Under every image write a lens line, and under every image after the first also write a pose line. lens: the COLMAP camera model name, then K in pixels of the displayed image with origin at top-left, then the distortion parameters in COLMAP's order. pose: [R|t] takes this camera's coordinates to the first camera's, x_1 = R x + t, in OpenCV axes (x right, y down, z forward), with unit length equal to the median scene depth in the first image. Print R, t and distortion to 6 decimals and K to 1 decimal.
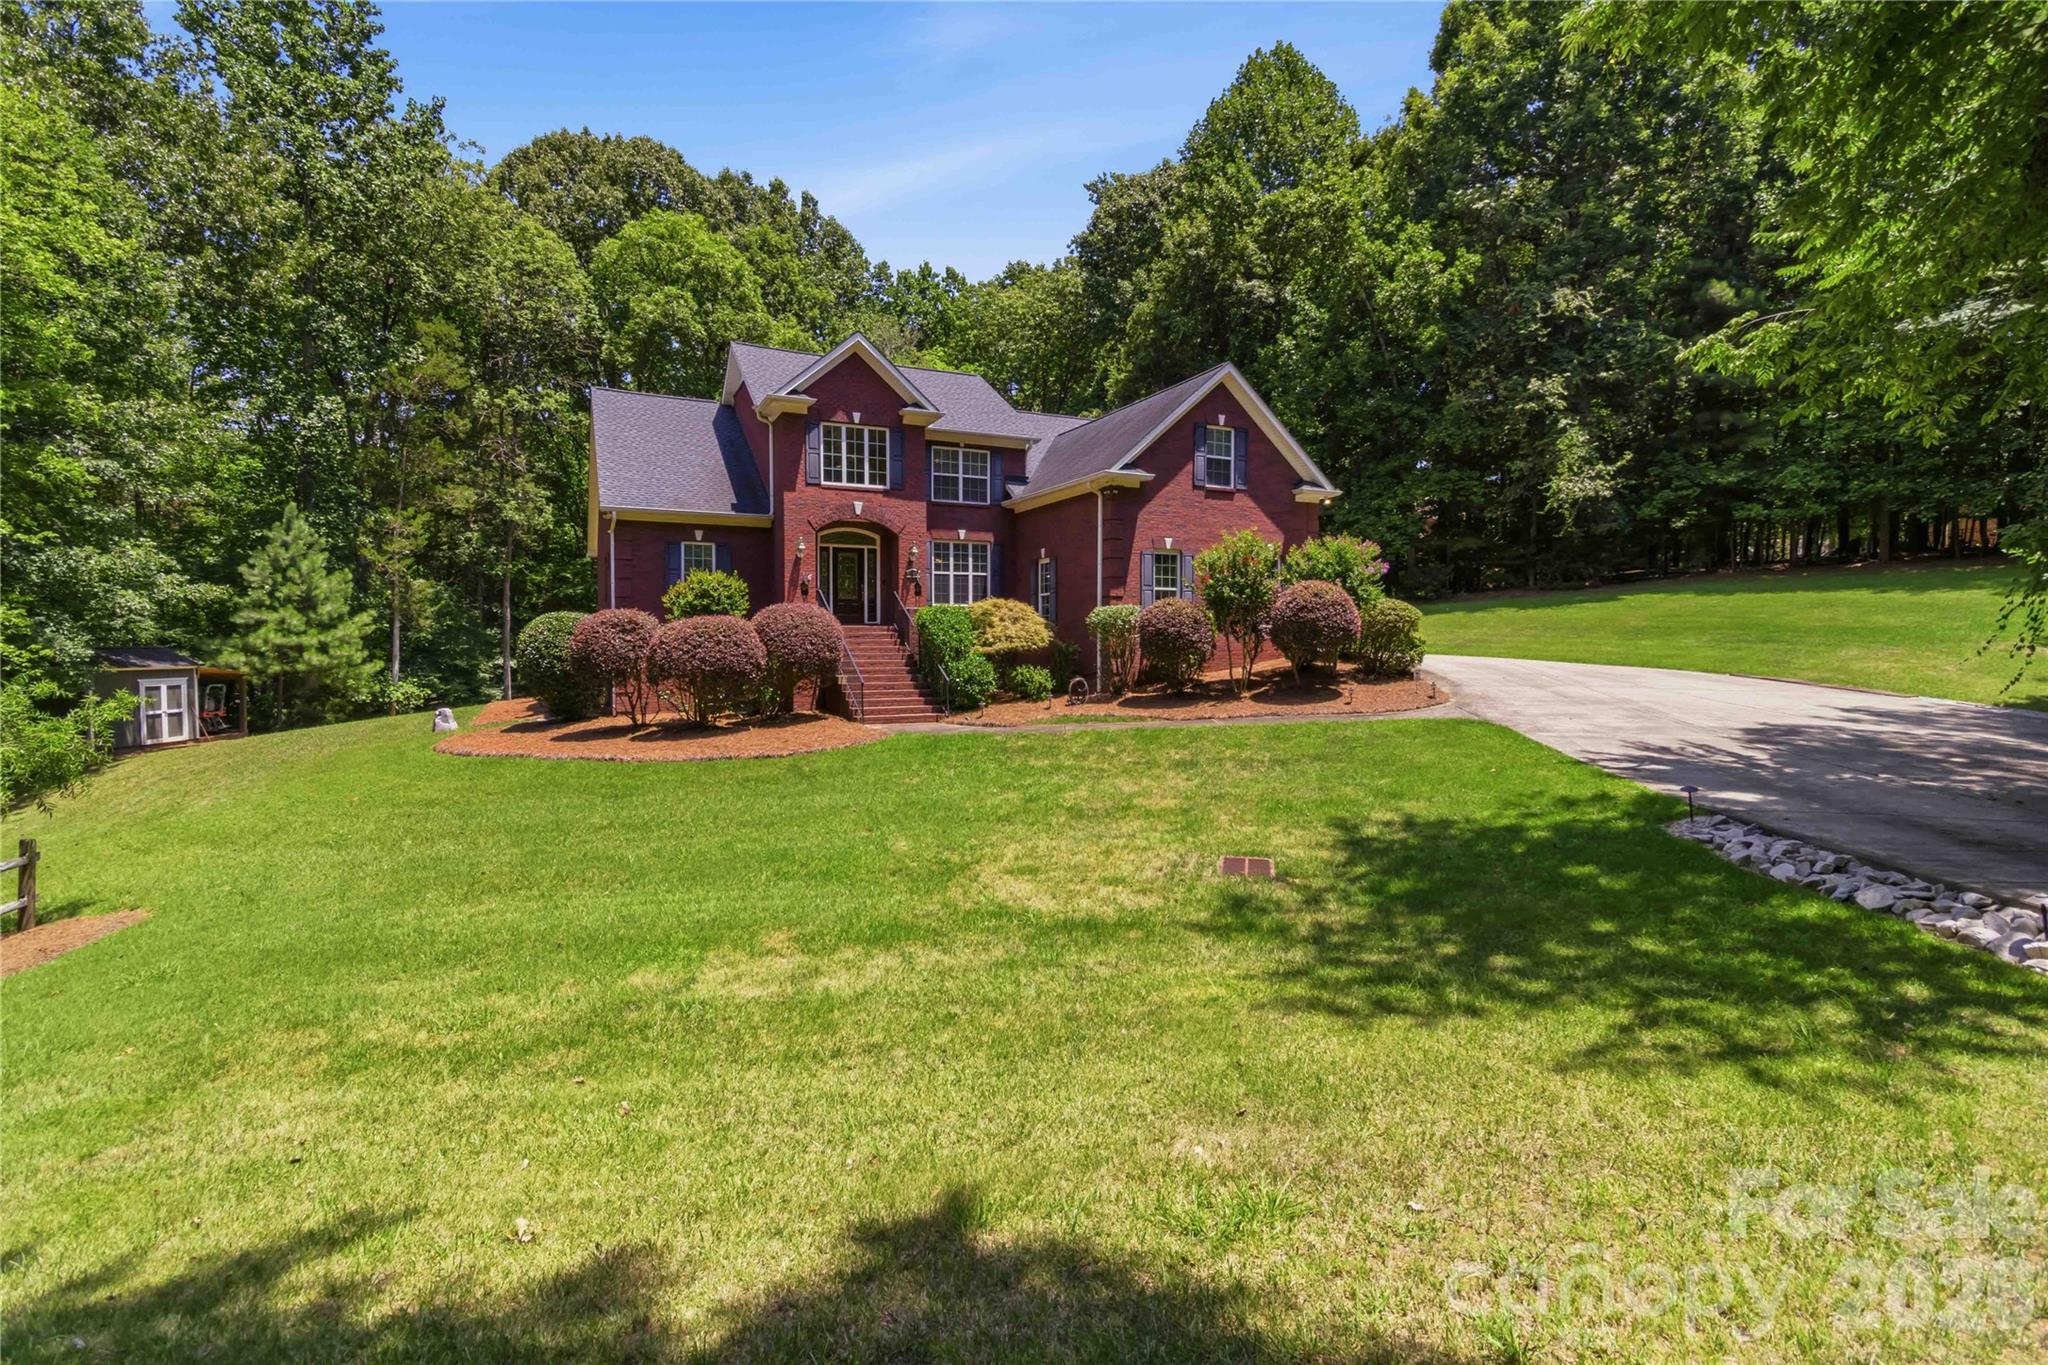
lens RADIAL K [[937.6, 0, 1018.3], [0, 937.6, 678.4], [0, 0, 1]] dist [0.002668, 0.000406]
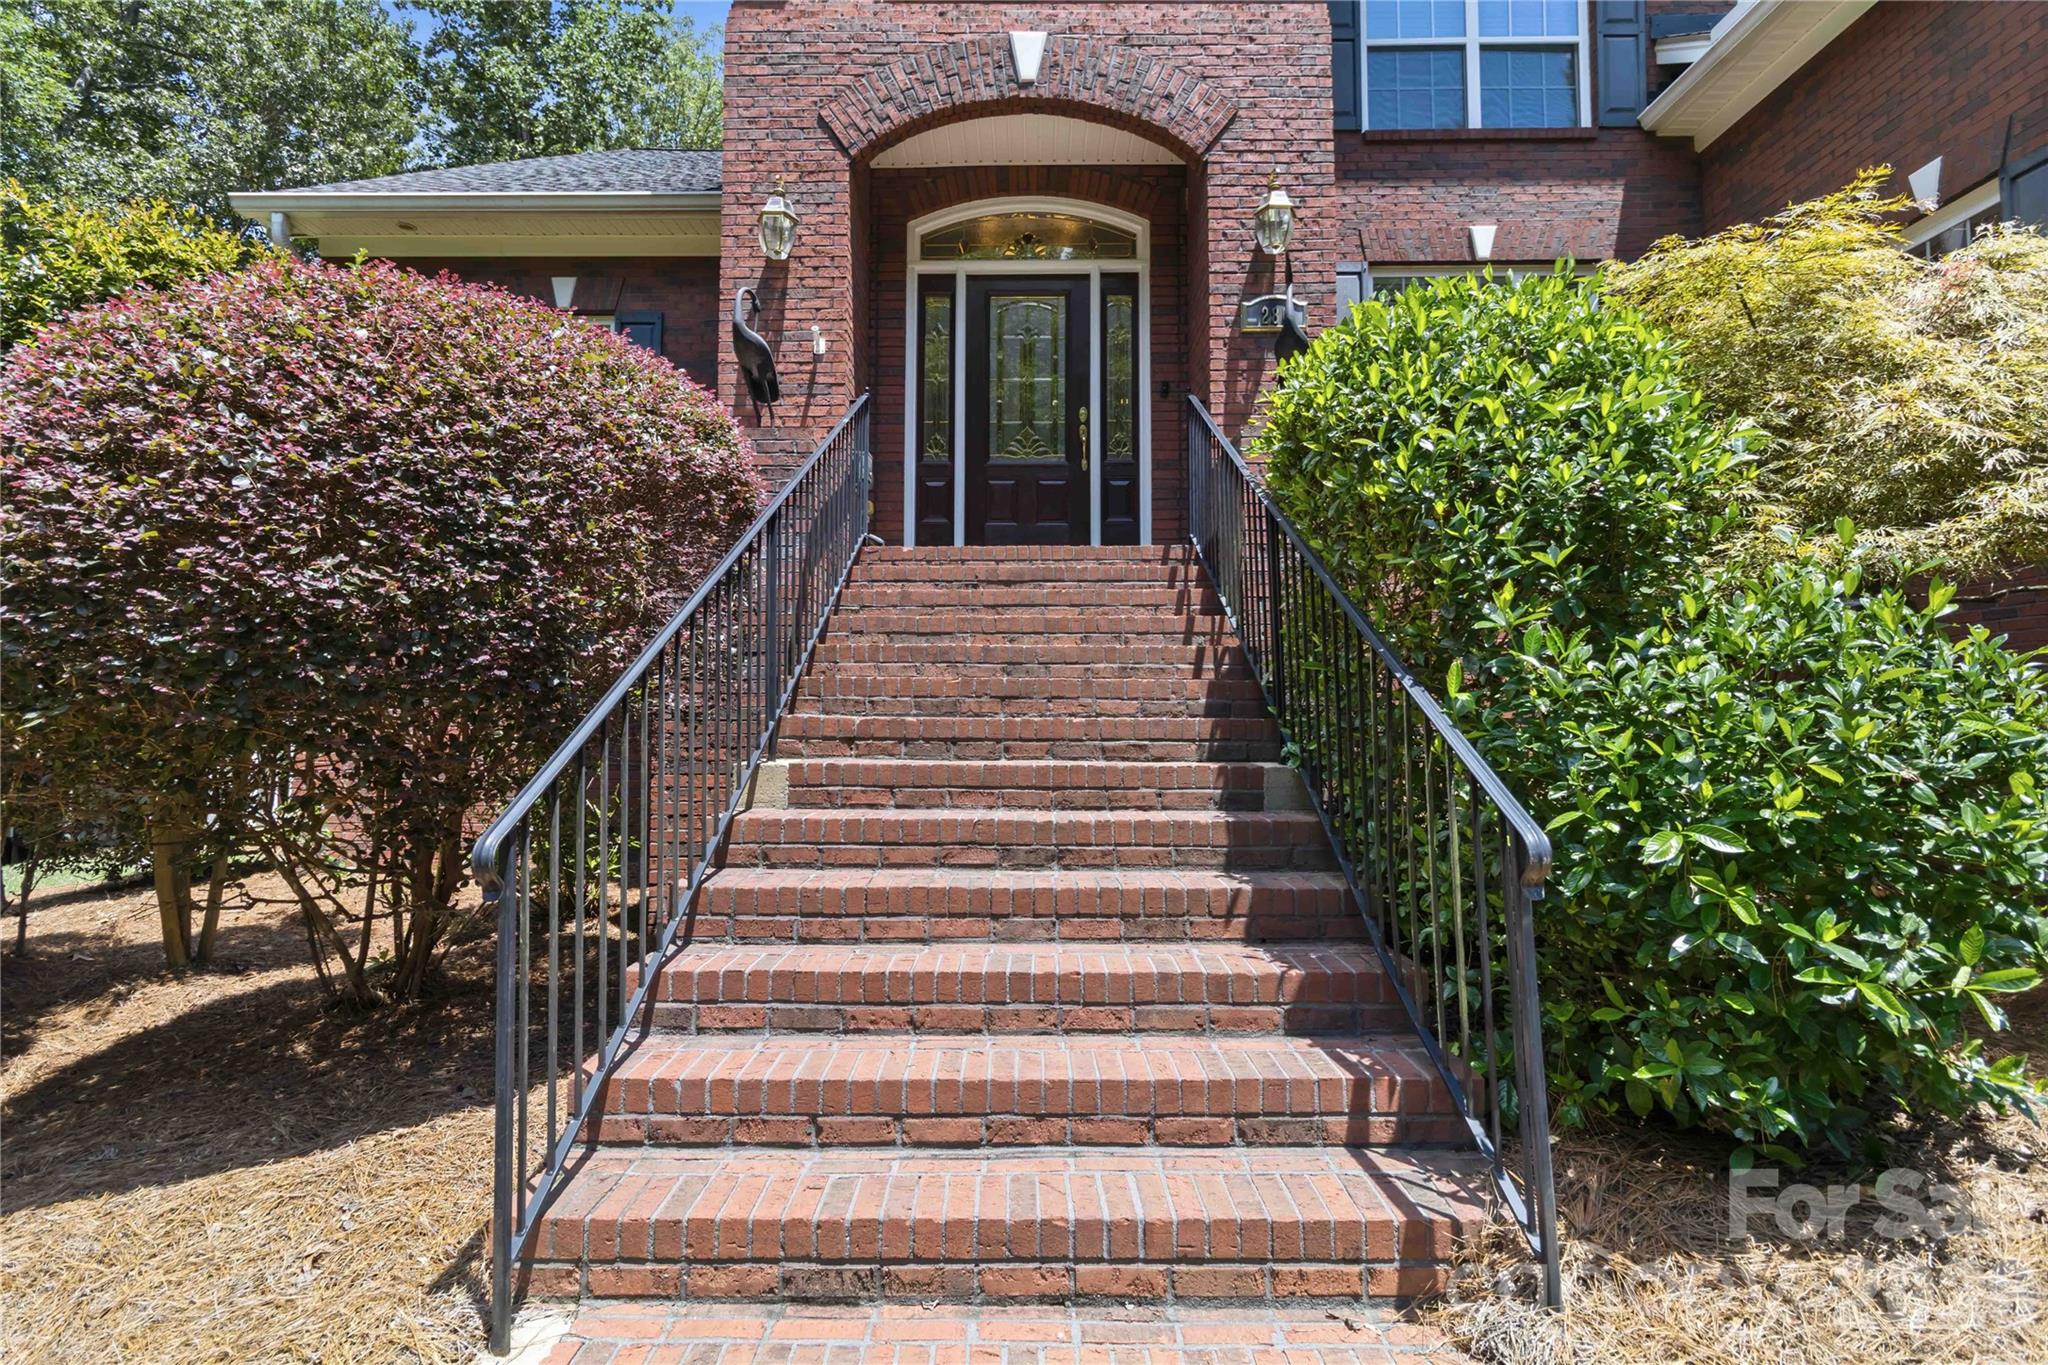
lens RADIAL K [[937.6, 0, 1018.3], [0, 937.6, 678.4], [0, 0, 1]] dist [0.002668, 0.000406]
pose [[0.897565, -0.016660, -0.440567, -0.061331], [-0.014838, 0.997578, -0.067952, -0.005287], [0.440632, 0.067529, 0.895144, 0.693053]]
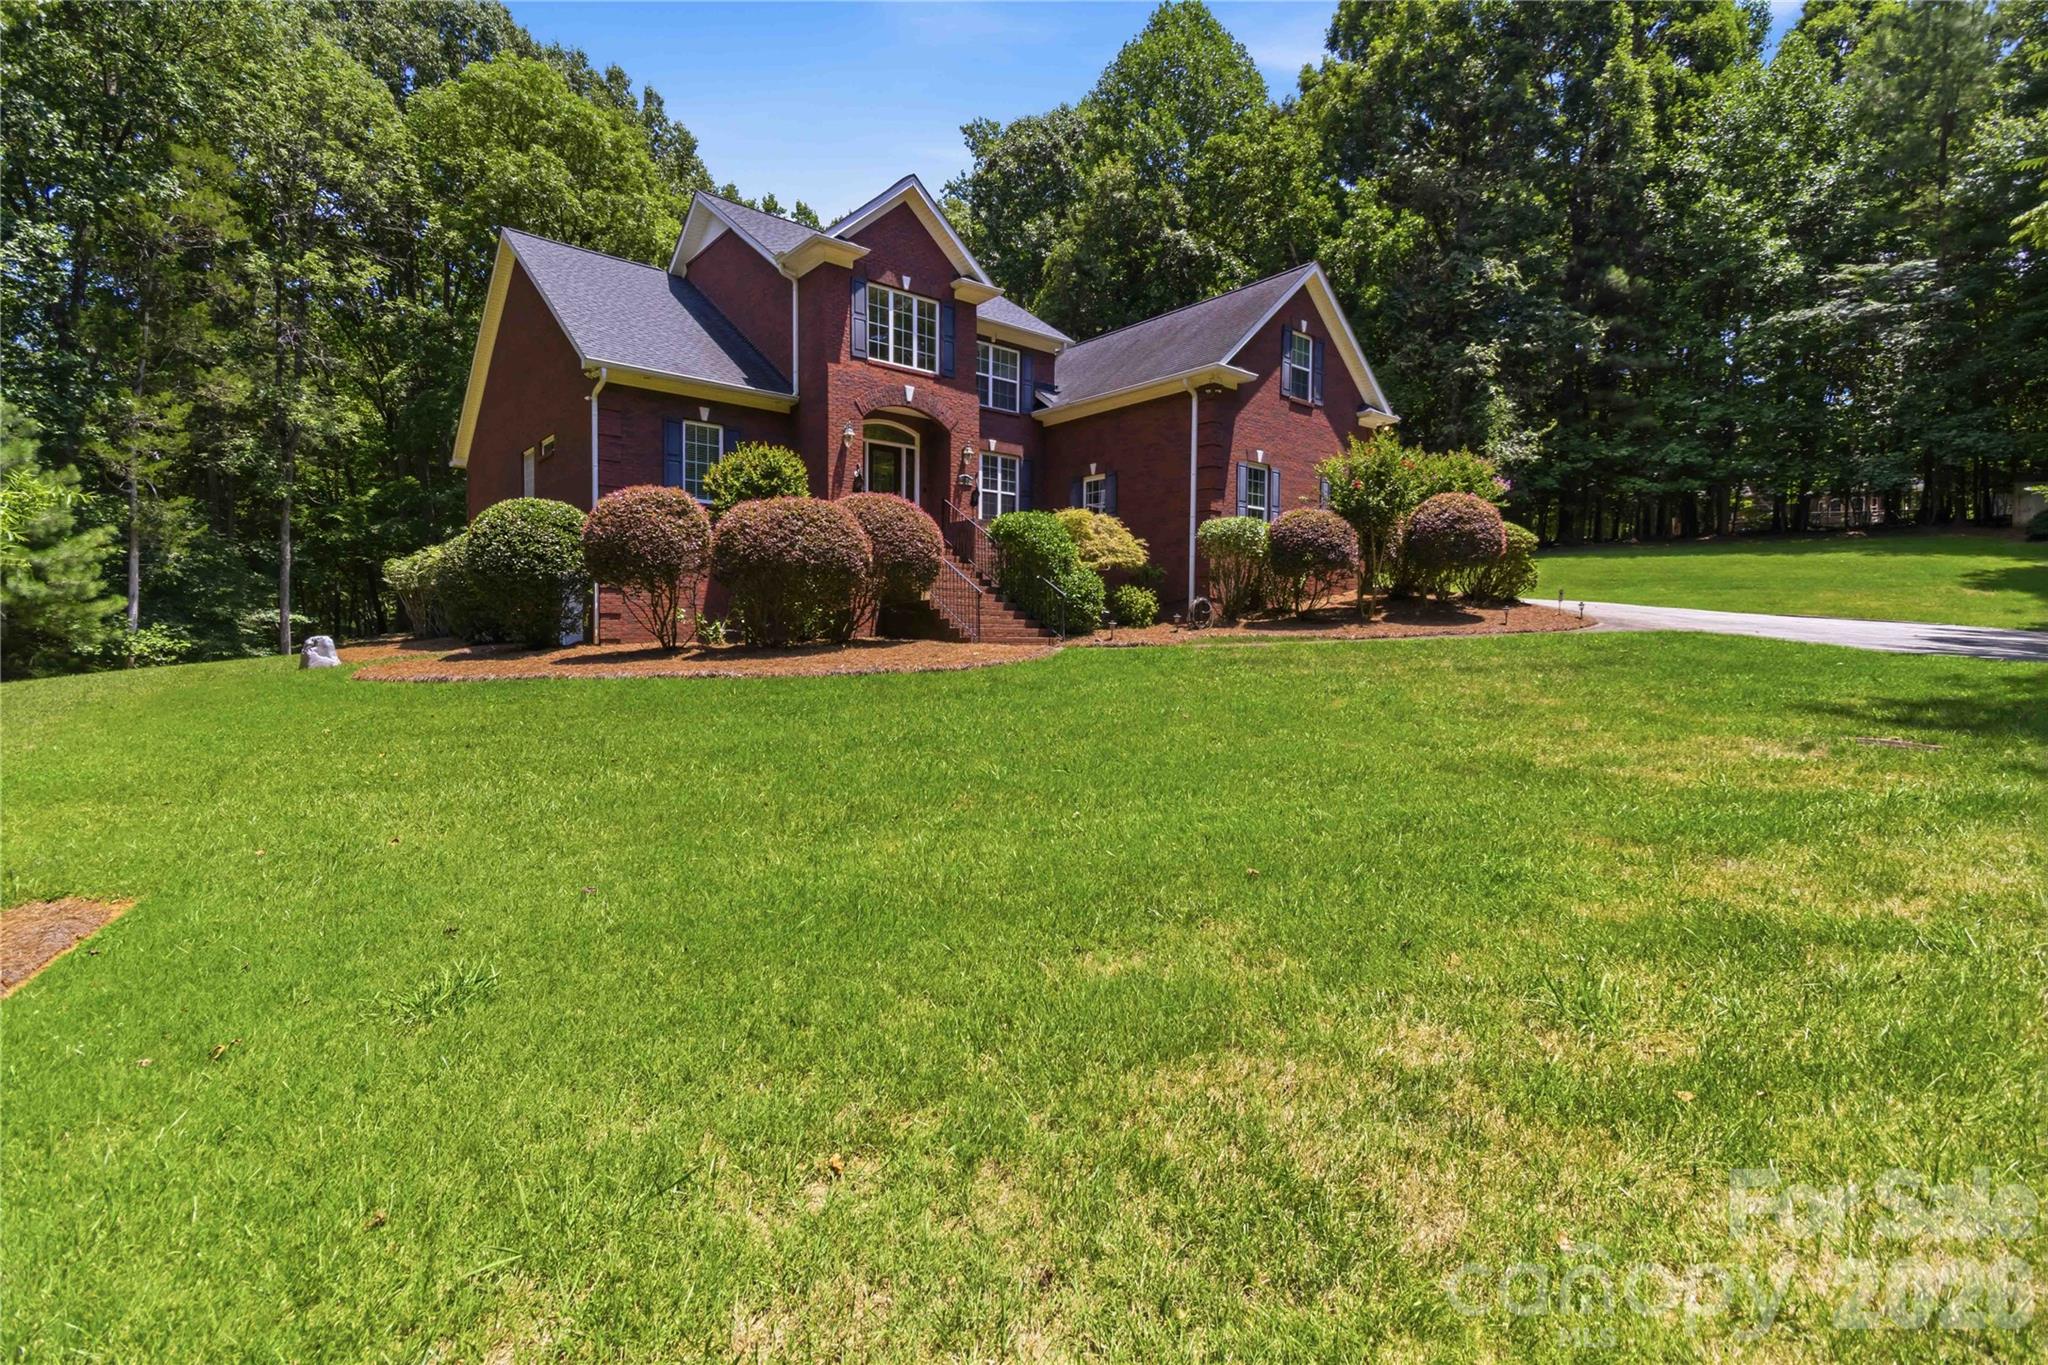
lens RADIAL K [[938.9, 0, 1018.5], [0, 938.9, 673.2], [0, 0, 1]] dist [0.004805, 0.000267]
pose [[0.969826, -0.001277, 0.243797, -0.242485], [0.001139, 0.999999, 0.000708, 0.053470], [-0.243797, -0.000409, 0.969826, 0.159947]]
